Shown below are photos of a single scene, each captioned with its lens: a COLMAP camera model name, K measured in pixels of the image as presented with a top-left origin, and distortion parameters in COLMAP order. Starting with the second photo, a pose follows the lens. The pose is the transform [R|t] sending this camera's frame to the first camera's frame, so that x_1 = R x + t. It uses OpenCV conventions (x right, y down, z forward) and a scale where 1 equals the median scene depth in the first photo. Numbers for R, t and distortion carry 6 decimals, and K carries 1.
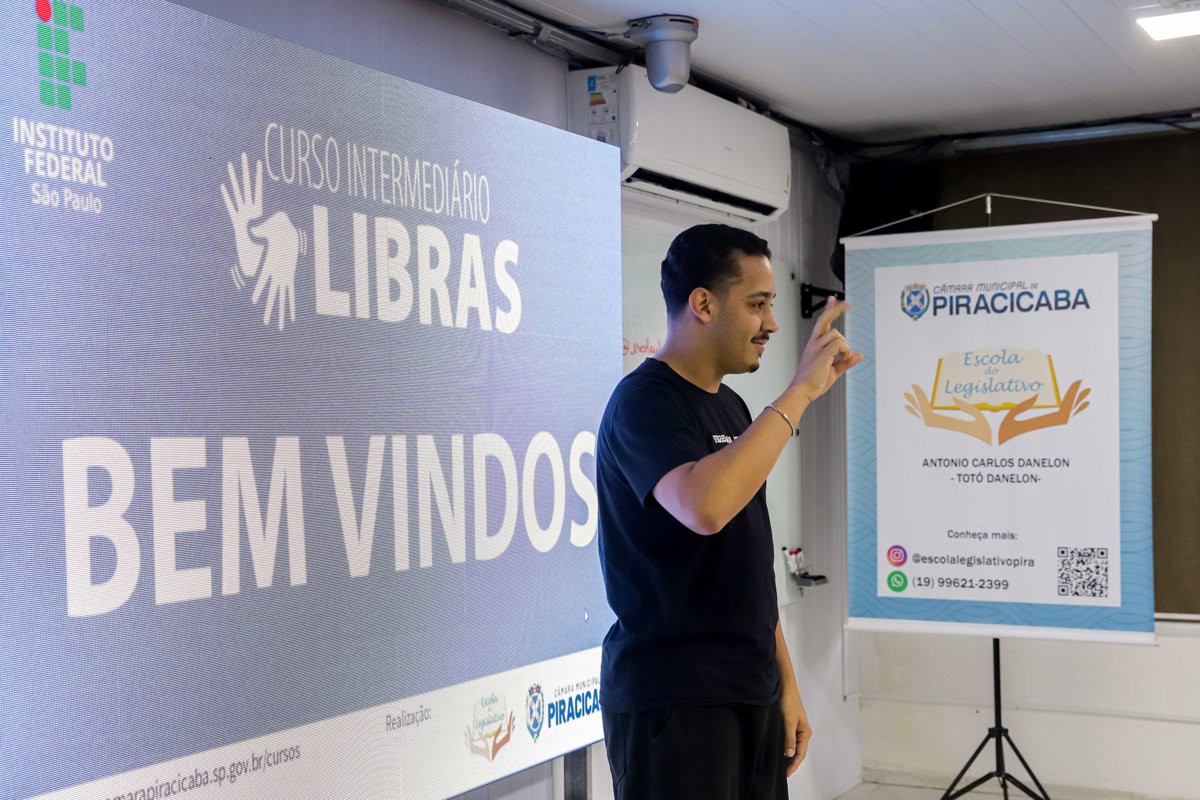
lens RADIAL K [[1560.3, 0, 602.6], [0, 1560.3, 444.1], [0, 0, 1]] dist [0.022929, 0.047195]
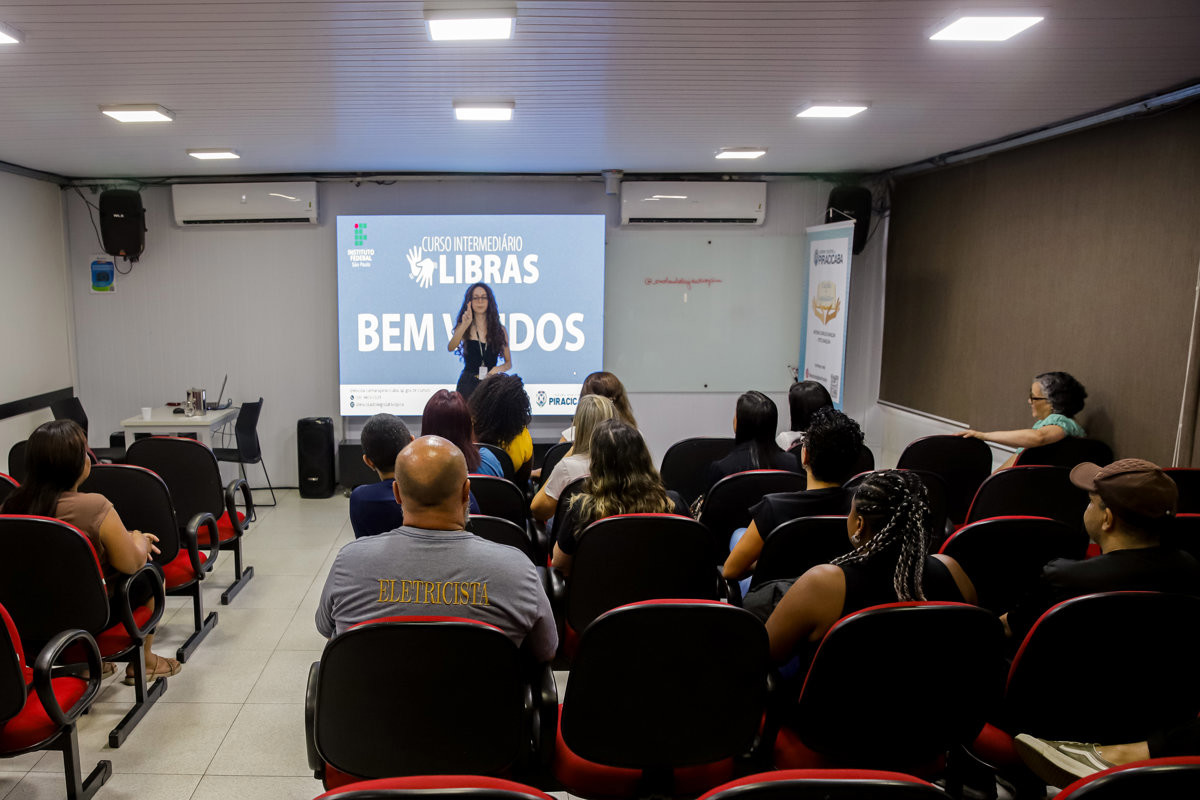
lens RADIAL K [[995.5, 0, 477.4], [0, 995.5, 475.5], [0, 0, 1]] dist [-0.117332, 0.095258]
pose [[0.484694, 0.179275, -0.856115, 1.923070], [-0.009646, 0.979806, 0.199716, -0.098576], [0.874631, -0.088543, 0.476636, -0.149886]]
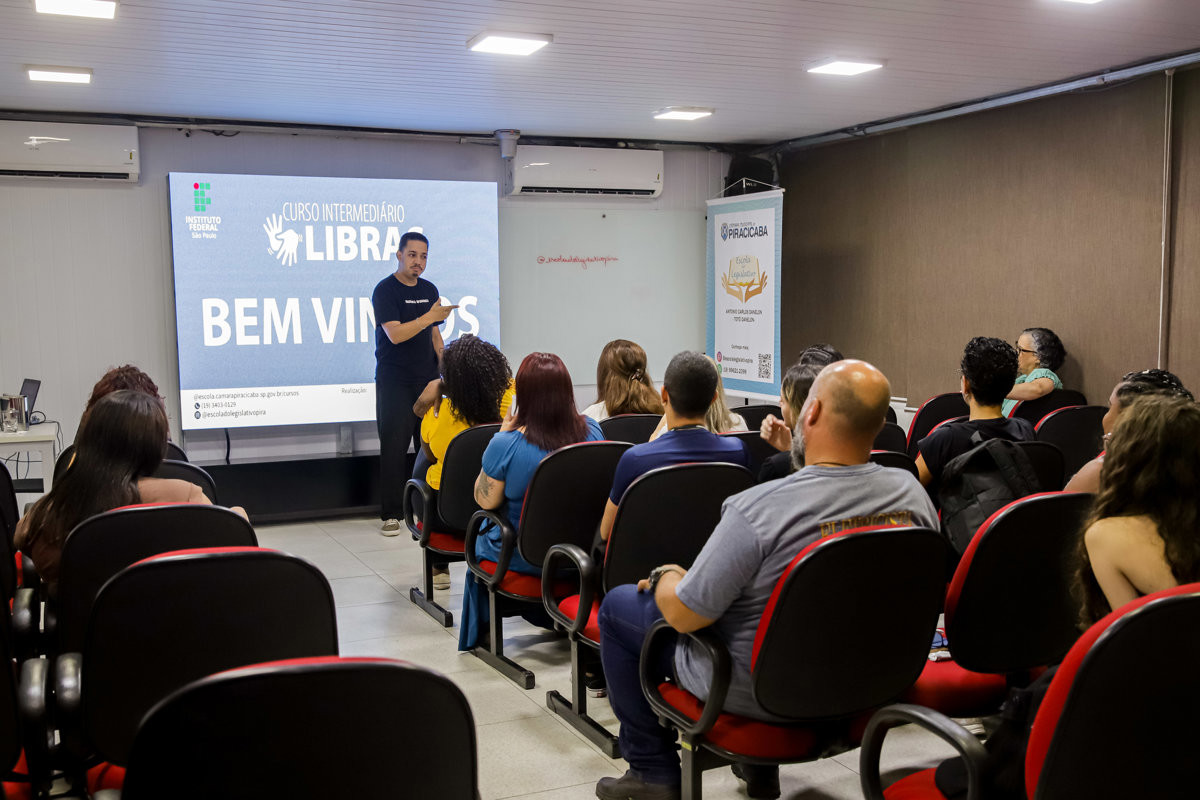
lens RADIAL K [[1227.0, 0, 619.8], [0, 1227.0, 438.1], [0, 0, 1]] dist [-0.026650, 0.026766]
pose [[0.806283, 0.075771, -0.586657, 1.681799], [-0.006958, 0.992908, 0.118678, -0.020780], [0.591489, -0.091606, 0.801092, -0.615889]]
